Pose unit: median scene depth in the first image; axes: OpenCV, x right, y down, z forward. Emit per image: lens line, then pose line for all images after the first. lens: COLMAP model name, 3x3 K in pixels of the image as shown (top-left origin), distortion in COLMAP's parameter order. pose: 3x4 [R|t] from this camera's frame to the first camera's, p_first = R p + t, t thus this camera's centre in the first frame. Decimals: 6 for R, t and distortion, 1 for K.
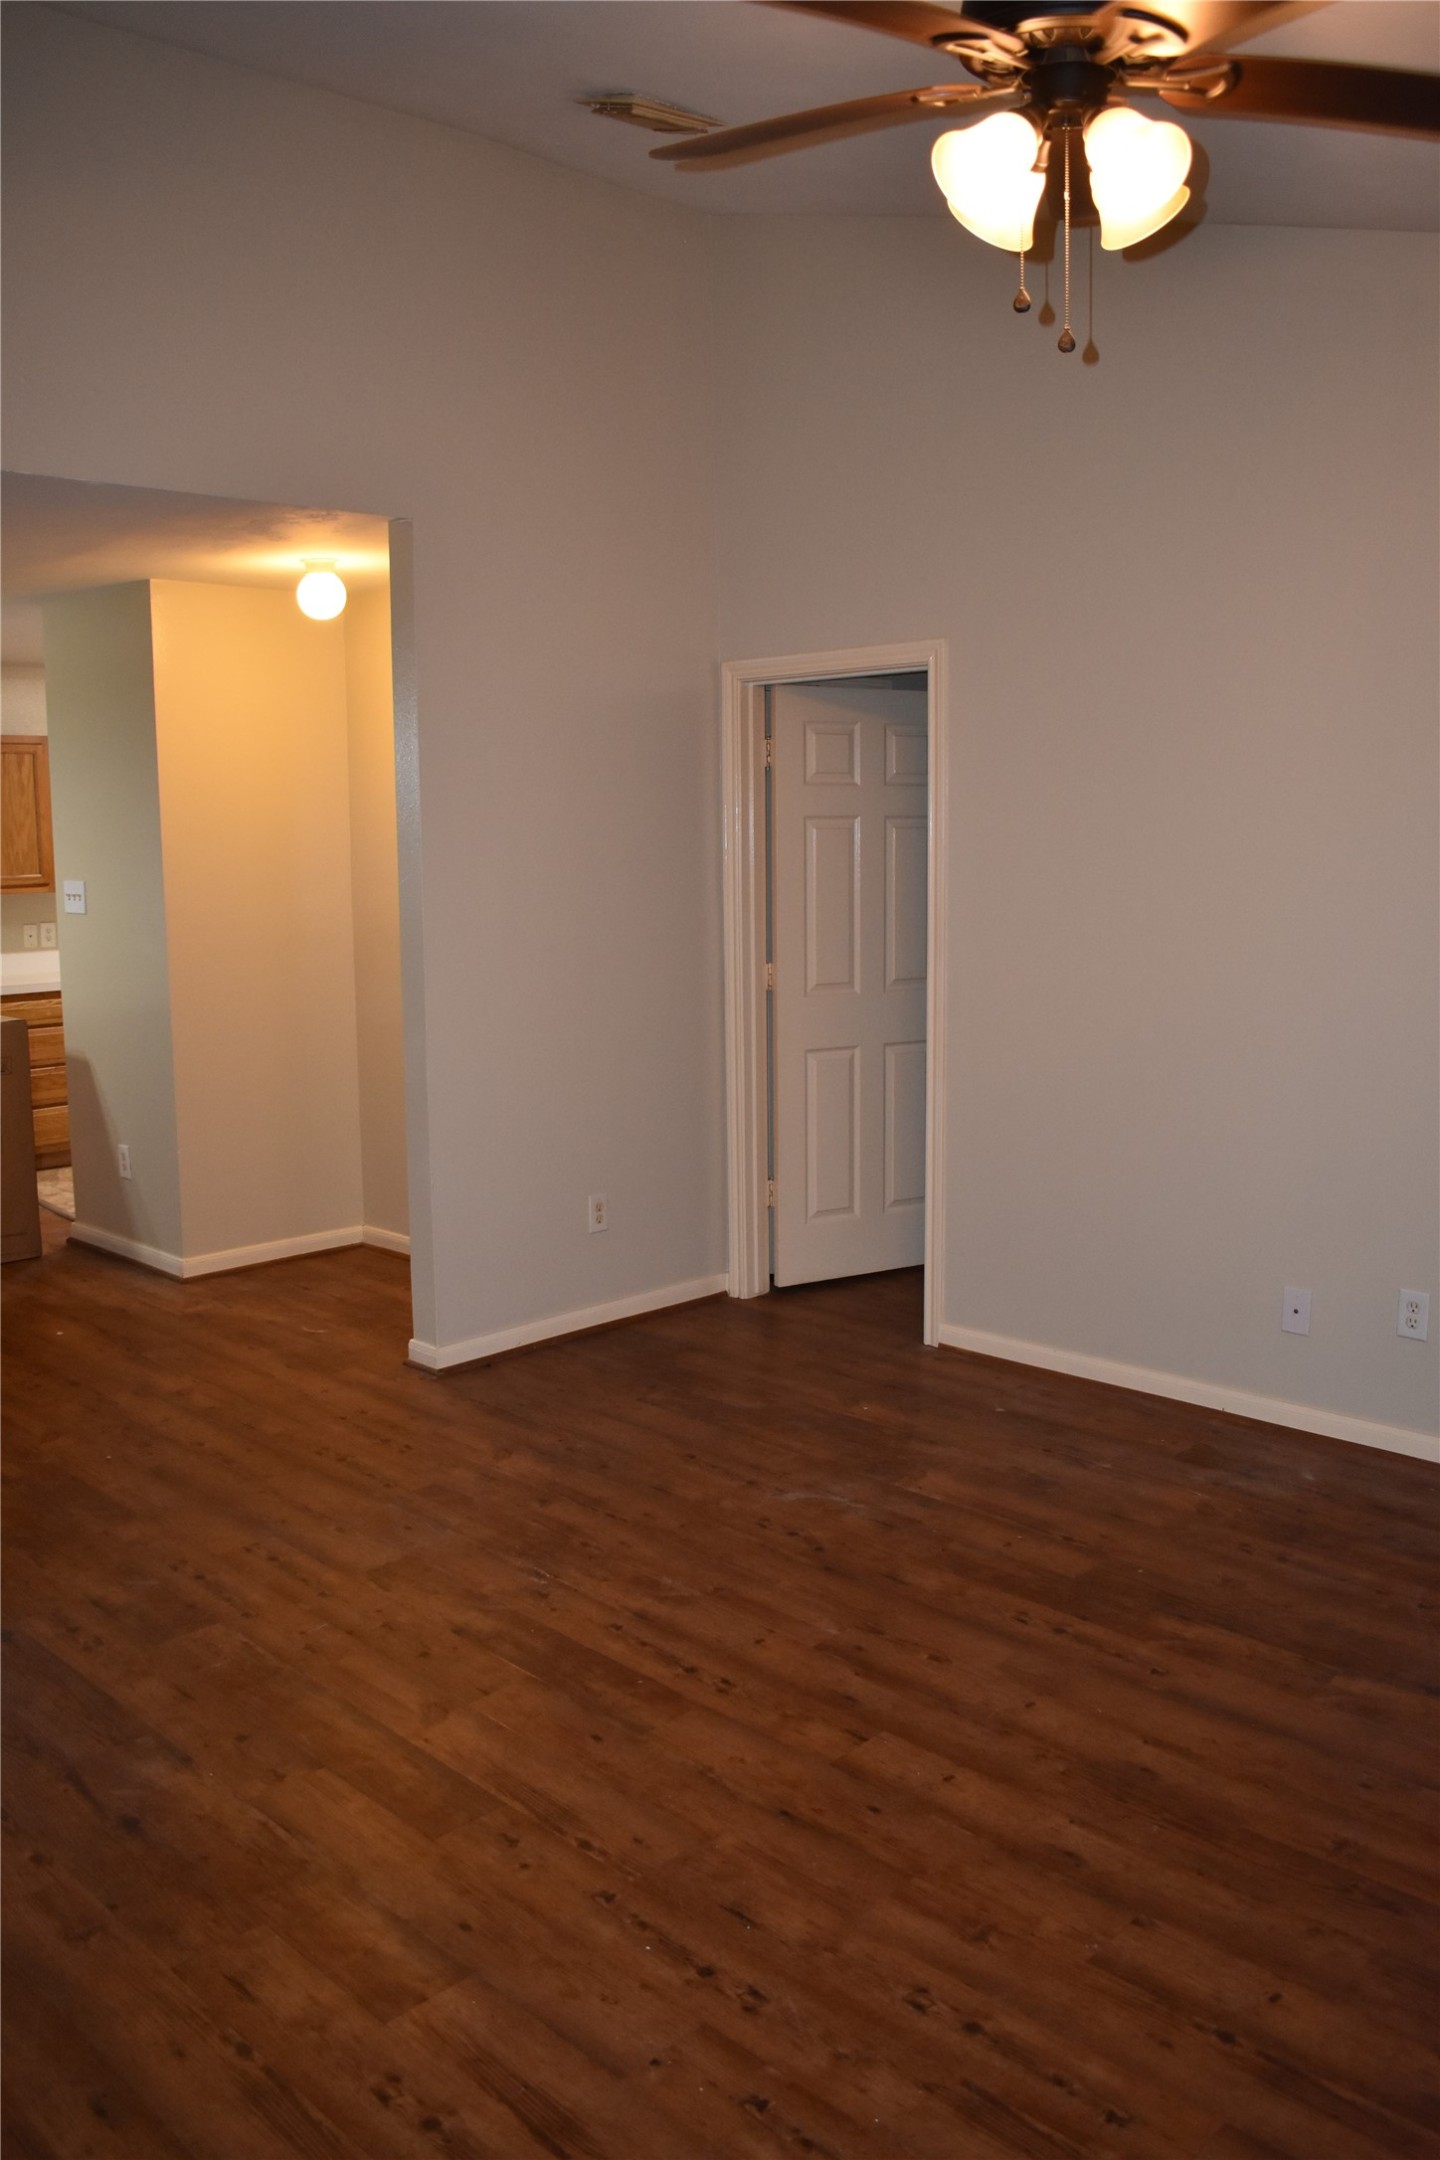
lens RADIAL K [[1710.3, 0, 720.0], [0, 1710.3, 1080.0], [0, 0, 1]] dist [-0.094539, 0.011884]
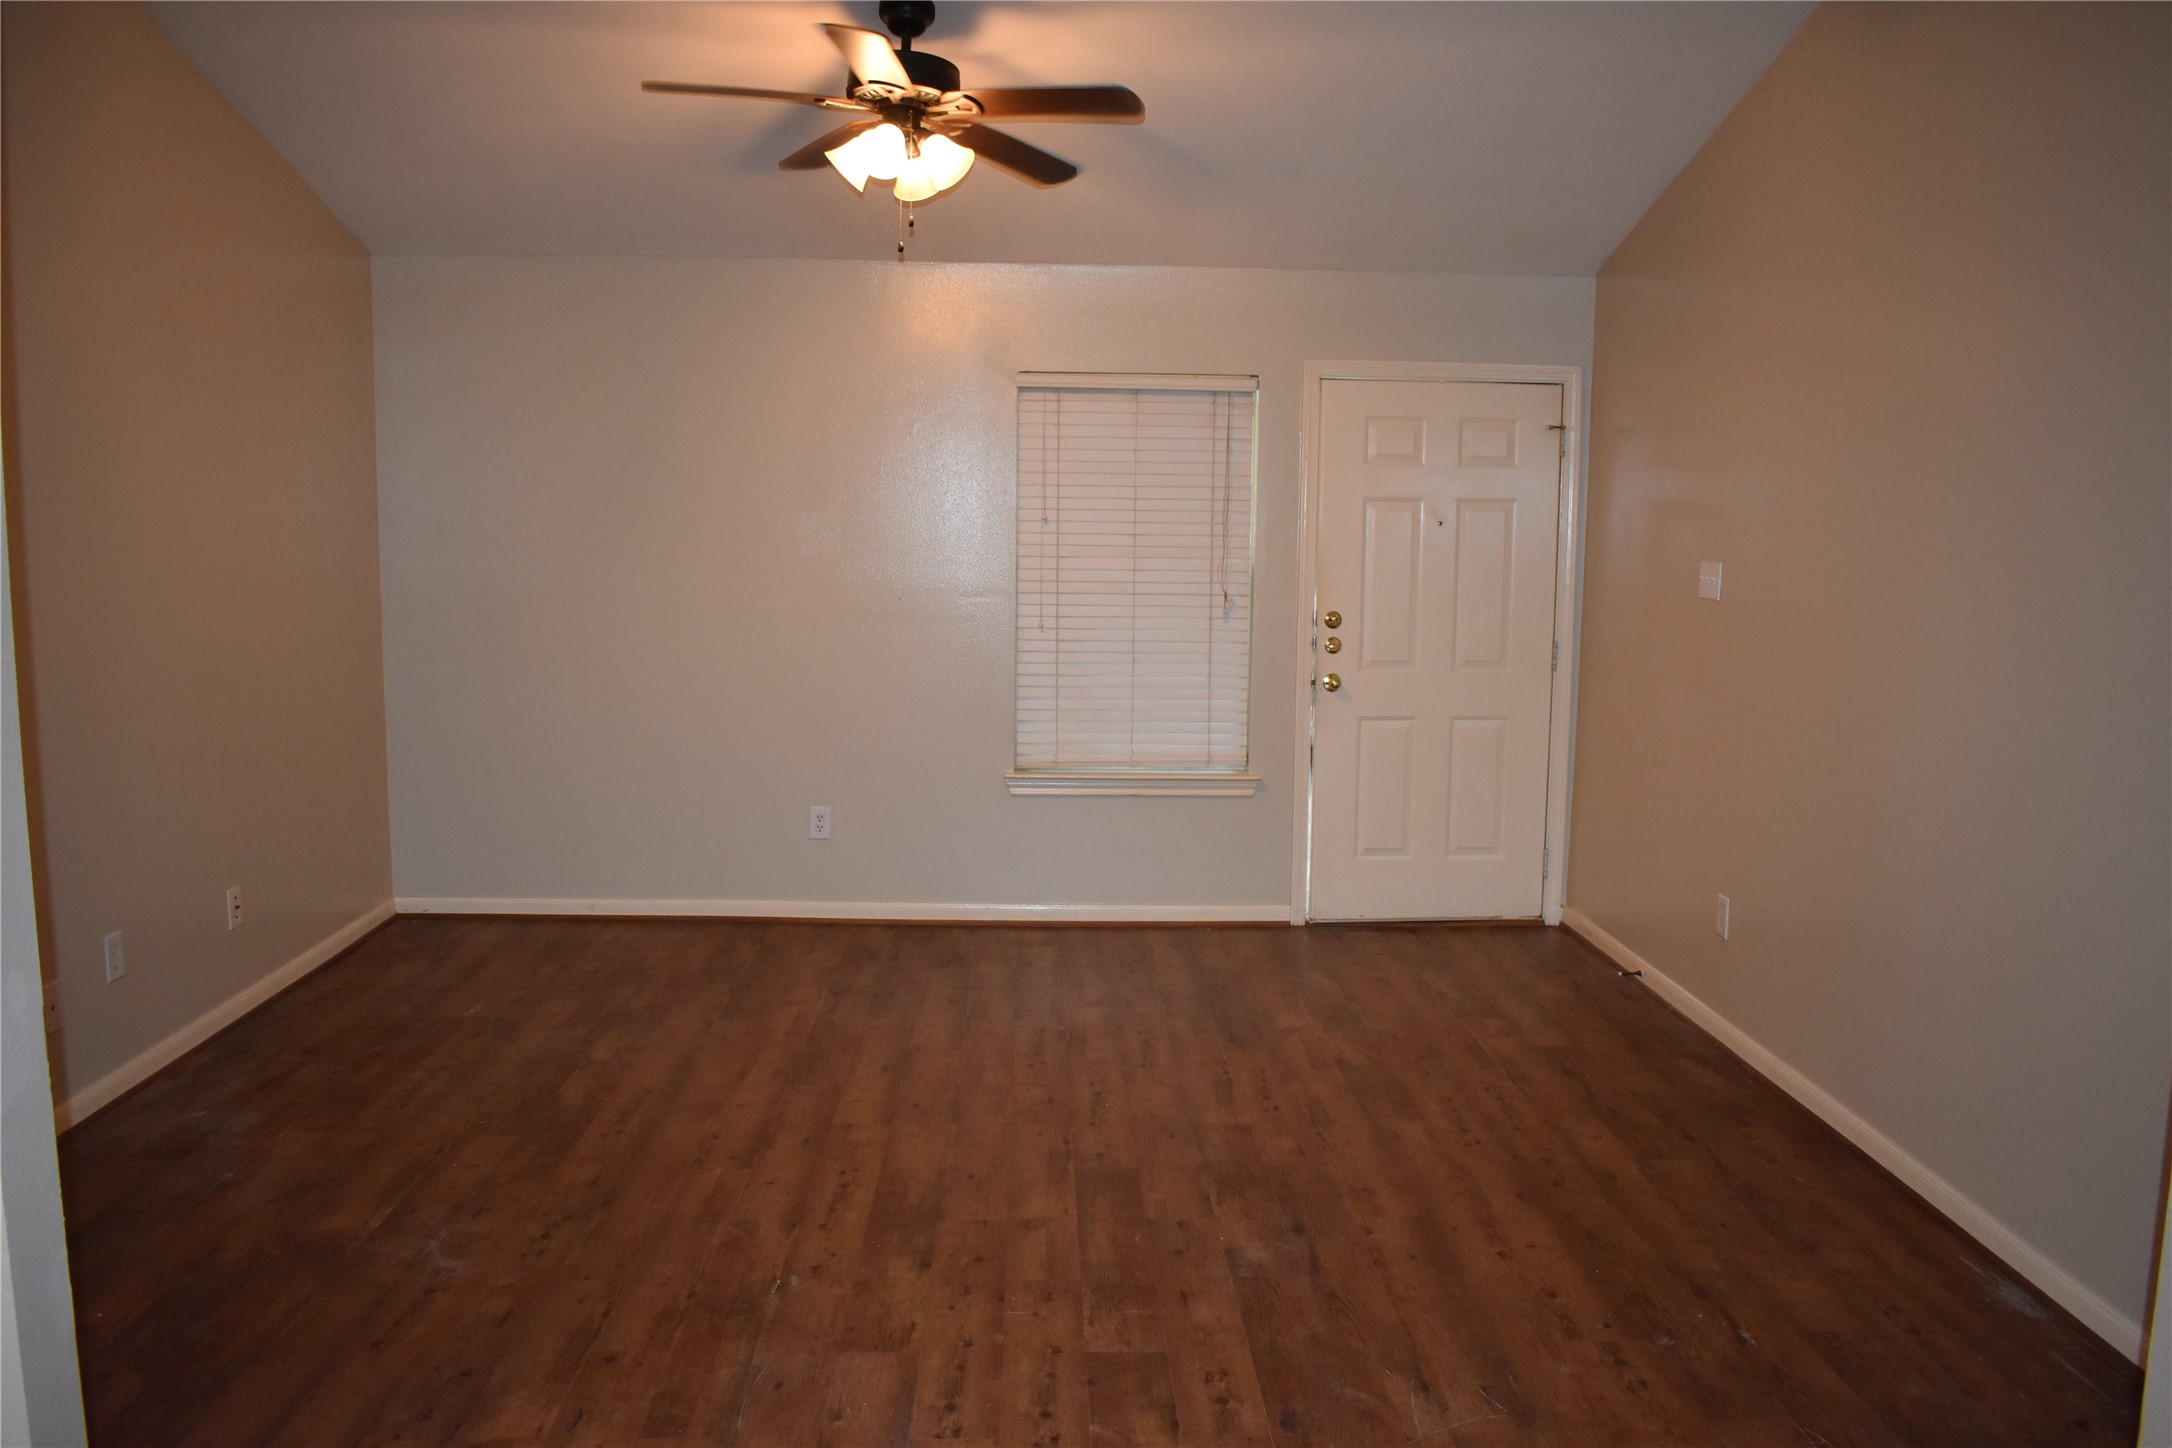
lens RADIAL K [[1719.9, 0, 1086.0], [0, 1719.9, 724.0], [0, 0, 1]] dist [-0.094539, 0.011884]
pose [[-0.721018, -0.084064, 0.687798, -0.934723], [0.096247, 0.970841, 0.219554, -0.220513], [-0.686199, 0.224501, -0.691903, 1.614688]]
